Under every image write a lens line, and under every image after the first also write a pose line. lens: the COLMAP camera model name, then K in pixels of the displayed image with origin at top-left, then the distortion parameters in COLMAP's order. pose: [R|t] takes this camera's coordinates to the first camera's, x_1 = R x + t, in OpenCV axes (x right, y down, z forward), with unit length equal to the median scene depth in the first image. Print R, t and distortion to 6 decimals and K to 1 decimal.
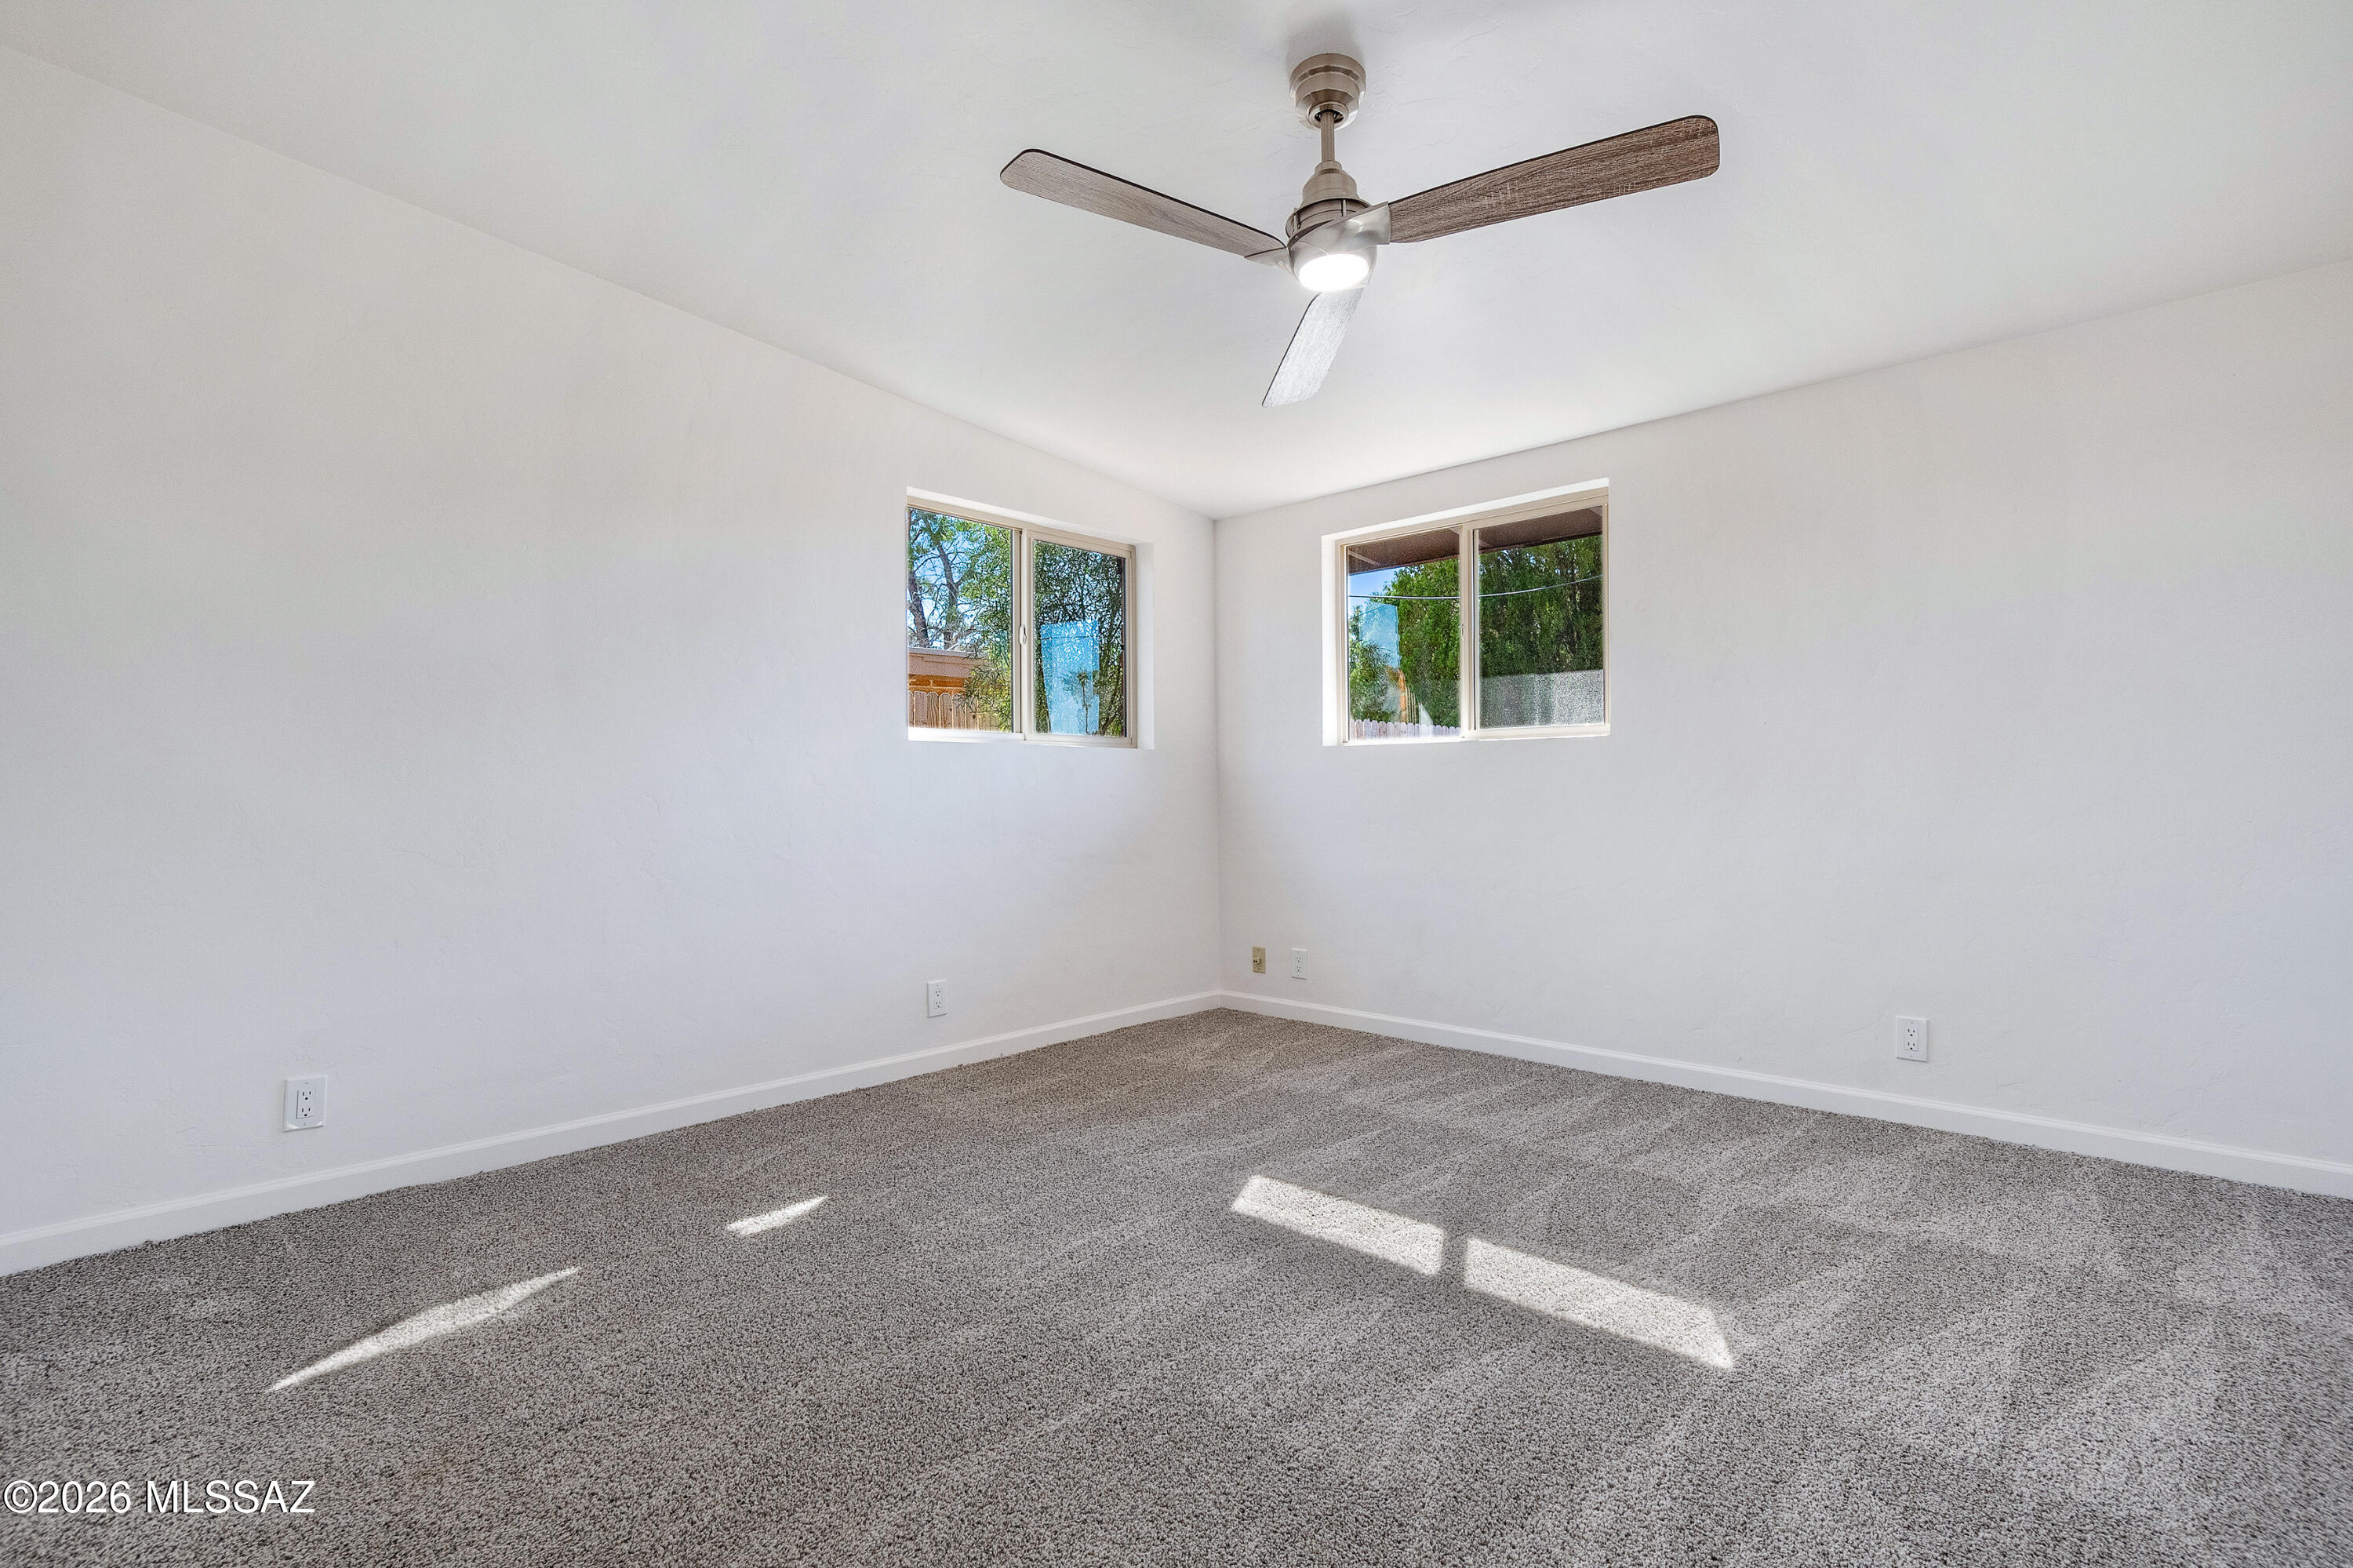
lens RADIAL K [[1093.0, 0, 1176.5], [0, 1093.0, 784.0], [0, 0, 1]] dist [-0.001099, -0.000371]
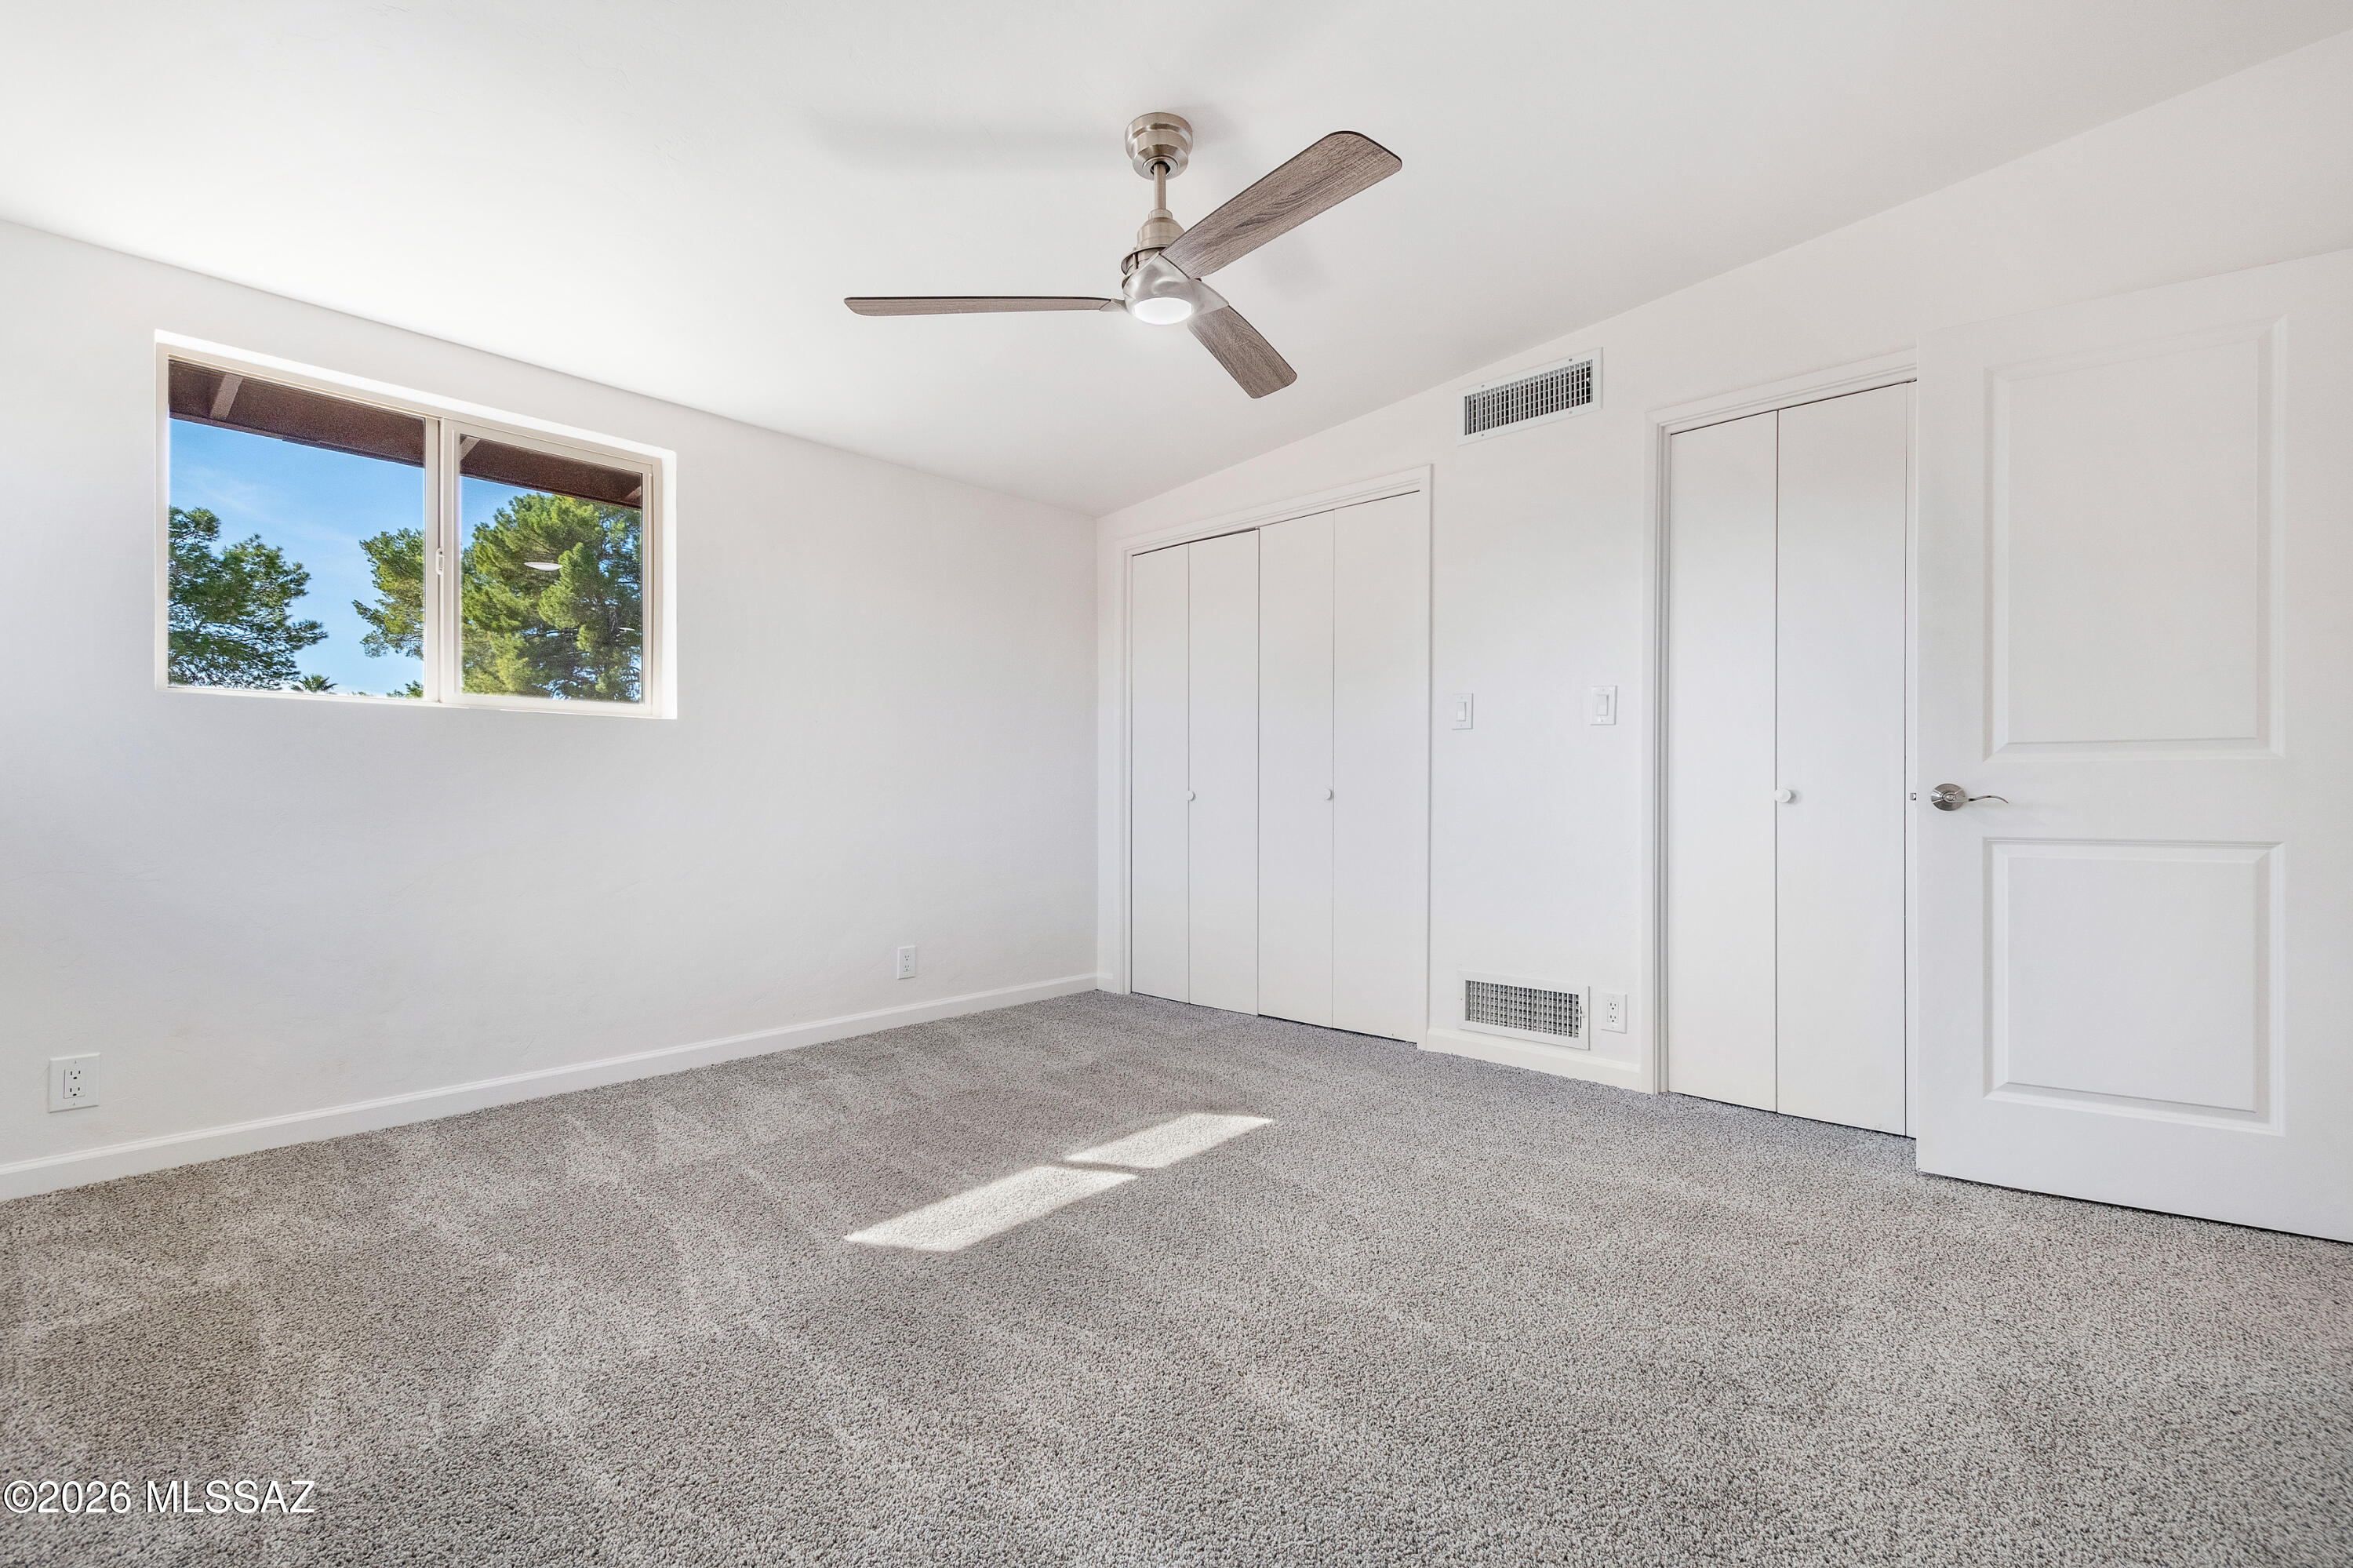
lens RADIAL K [[1031.0, 0, 1189.1], [0, 1031.0, 785.8], [0, 0, 1]] dist [0.001903, 0.001151]
pose [[-0.013634, 0.005606, 0.999891, -0.728945], [-0.007187, 0.999958, -0.005704, 0.022015], [-0.999881, -0.007264, -0.013593, 0.778673]]
